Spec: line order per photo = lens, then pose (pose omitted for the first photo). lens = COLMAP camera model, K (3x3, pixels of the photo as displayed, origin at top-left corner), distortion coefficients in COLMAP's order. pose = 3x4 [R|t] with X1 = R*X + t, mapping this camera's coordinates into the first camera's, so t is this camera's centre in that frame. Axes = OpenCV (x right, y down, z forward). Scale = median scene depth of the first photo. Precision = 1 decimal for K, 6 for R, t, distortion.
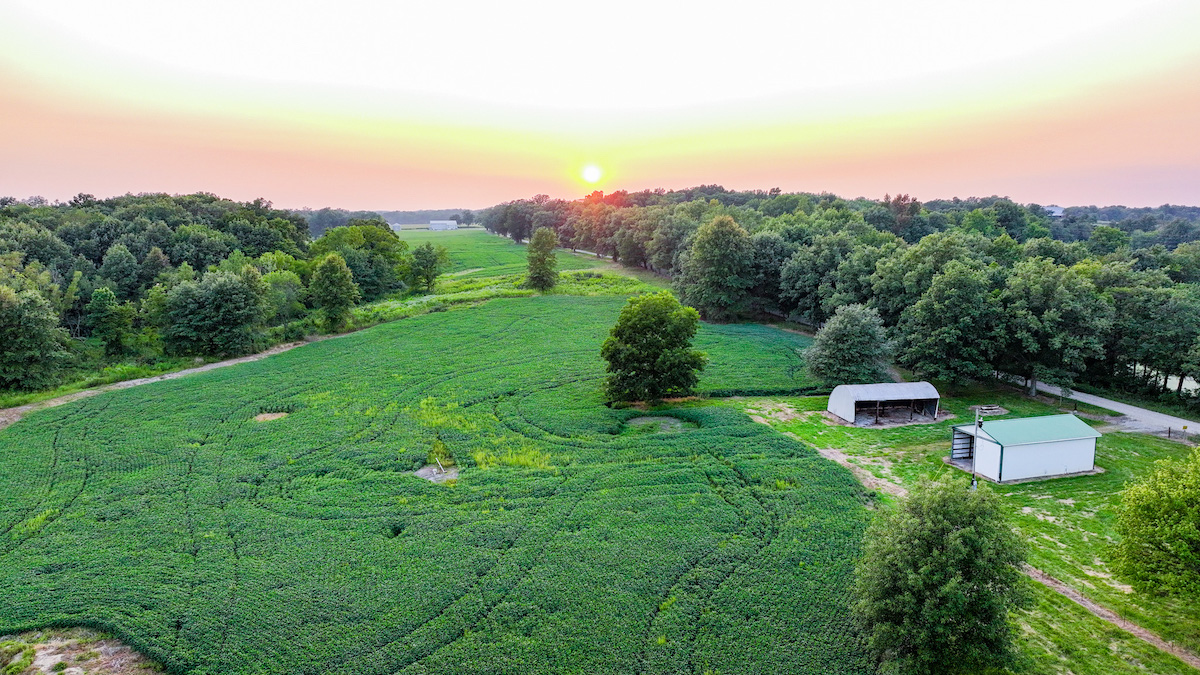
lens RADIAL K [[894.4, 0, 606.9], [0, 894.4, 338.0], [0, 0, 1]] dist [0.021985, -0.006988]
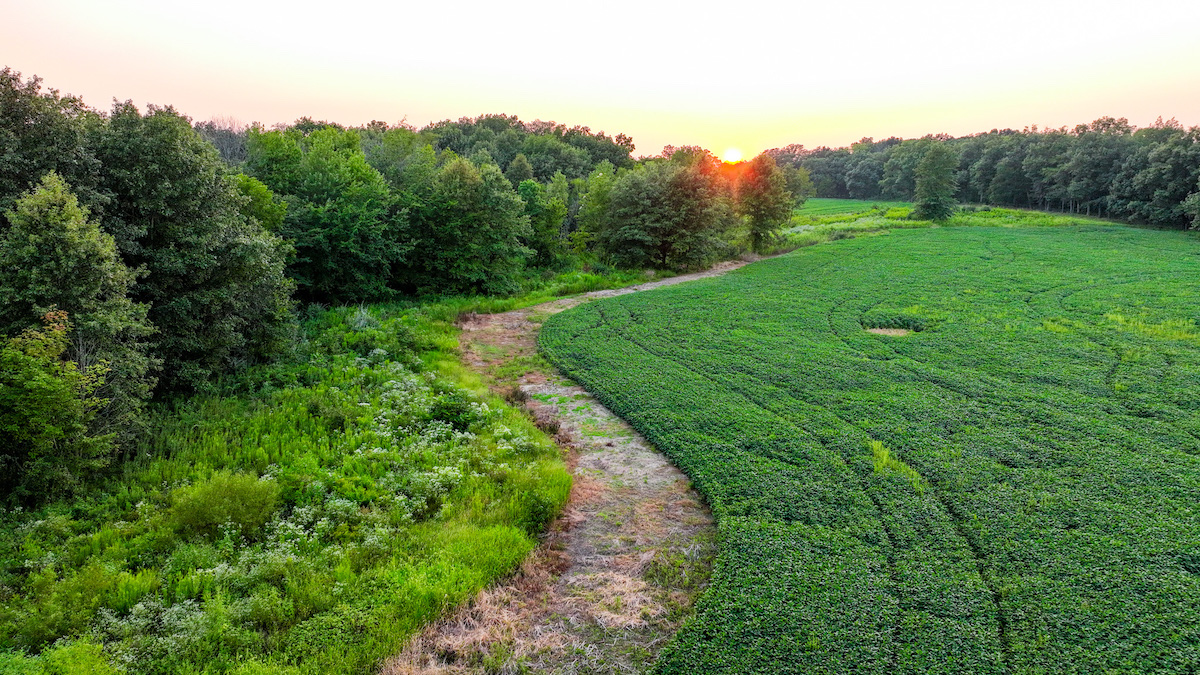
lens RADIAL K [[894.4, 0, 598.5], [0, 894.4, 340.2], [0, 0, 1]] dist [0.021985, -0.006988]
pose [[0.986786, 0.031844, -0.158872, -0.374462], [-0.028075, 0.999270, 0.025911, 0.063359], [0.159581, -0.021108, 0.986959, 0.234511]]
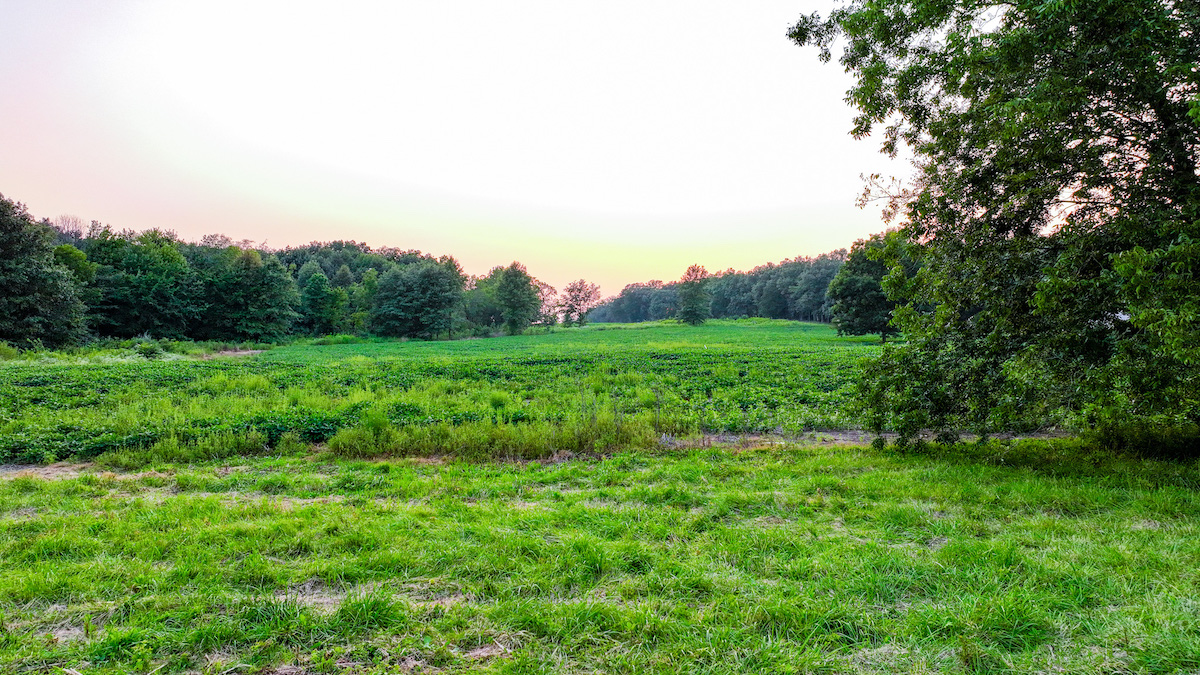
lens RADIAL K [[894.4, 0, 596.9], [0, 894.4, 334.4], [0, 0, 1]] dist [0.021985, -0.006988]
pose [[0.995482, 0.005044, -0.094819, -0.133051], [-0.019034, 0.988919, -0.147231, 0.167376], [0.093025, 0.148370, 0.984547, -0.004231]]
